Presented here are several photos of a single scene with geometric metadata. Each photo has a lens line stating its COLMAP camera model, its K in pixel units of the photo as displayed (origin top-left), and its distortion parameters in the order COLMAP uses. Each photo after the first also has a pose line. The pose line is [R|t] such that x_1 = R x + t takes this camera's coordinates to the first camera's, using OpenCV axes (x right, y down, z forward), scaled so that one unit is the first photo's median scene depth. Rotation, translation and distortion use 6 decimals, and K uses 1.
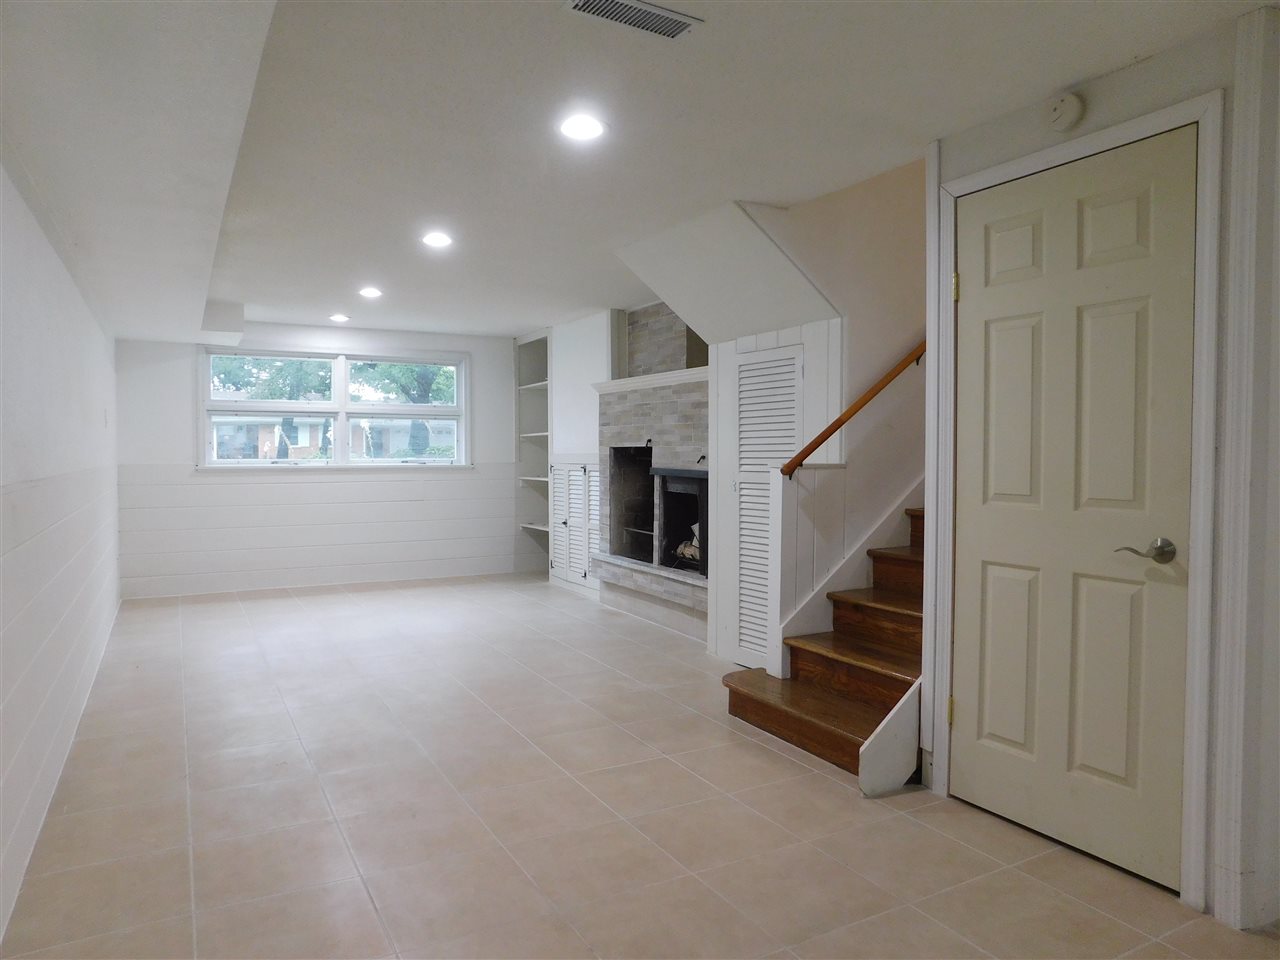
lens RADIAL K [[847.5, 0, 641.5], [0, 847.5, 483.2], [0, 0, 1]] dist [-0.048792, 0.020810]
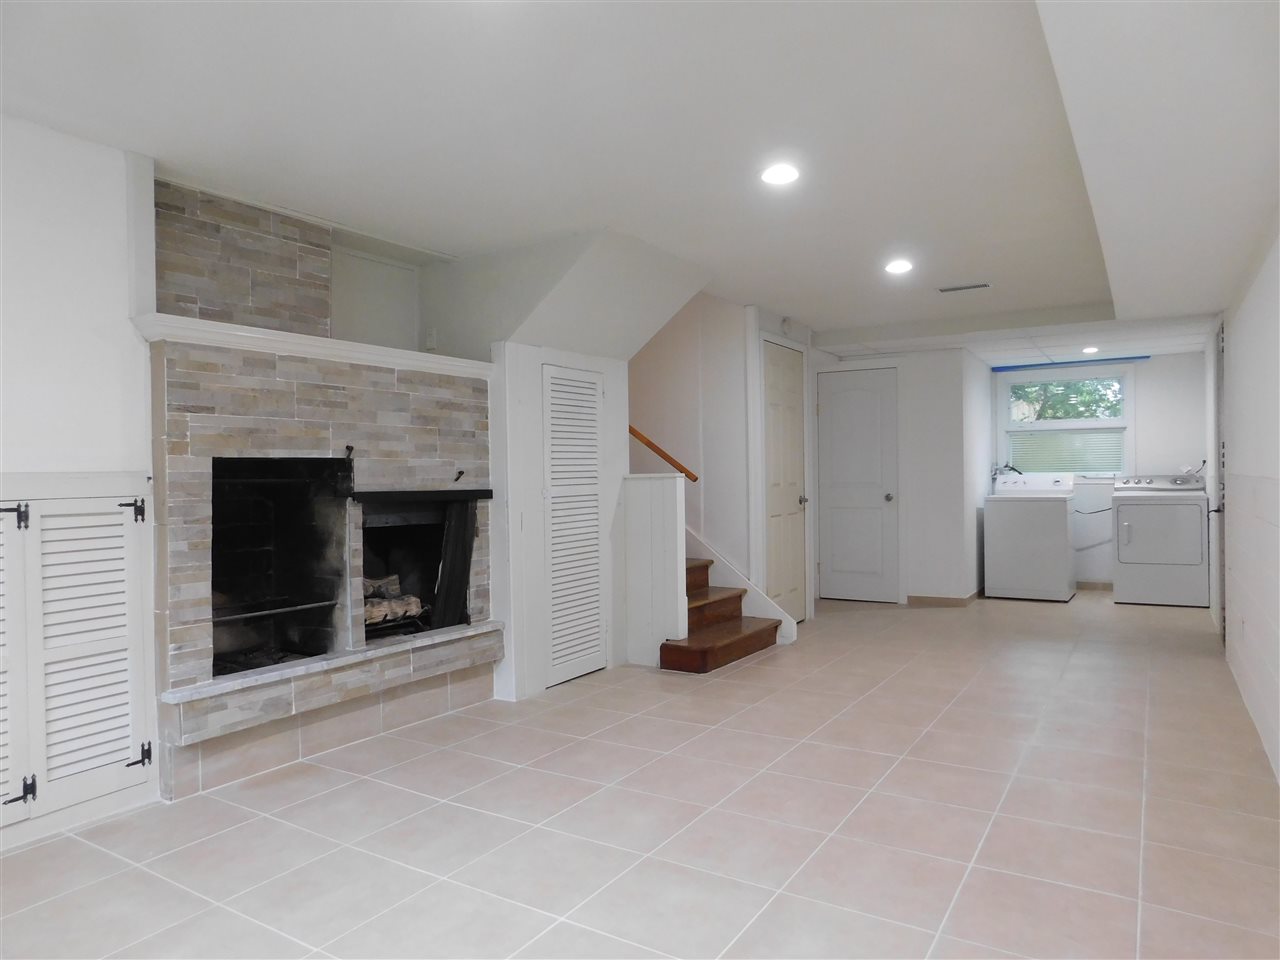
lens RADIAL K [[847.5, 0, 640.8], [0, 847.5, 477.6], [0, 0, 1]] dist [-0.048792, 0.020810]
pose [[-0.479291, 0.000341, 0.877656, -0.635136], [0.045864, 0.998643, 0.024659, -0.034746], [-0.876457, 0.052071, -0.478656, 1.118749]]
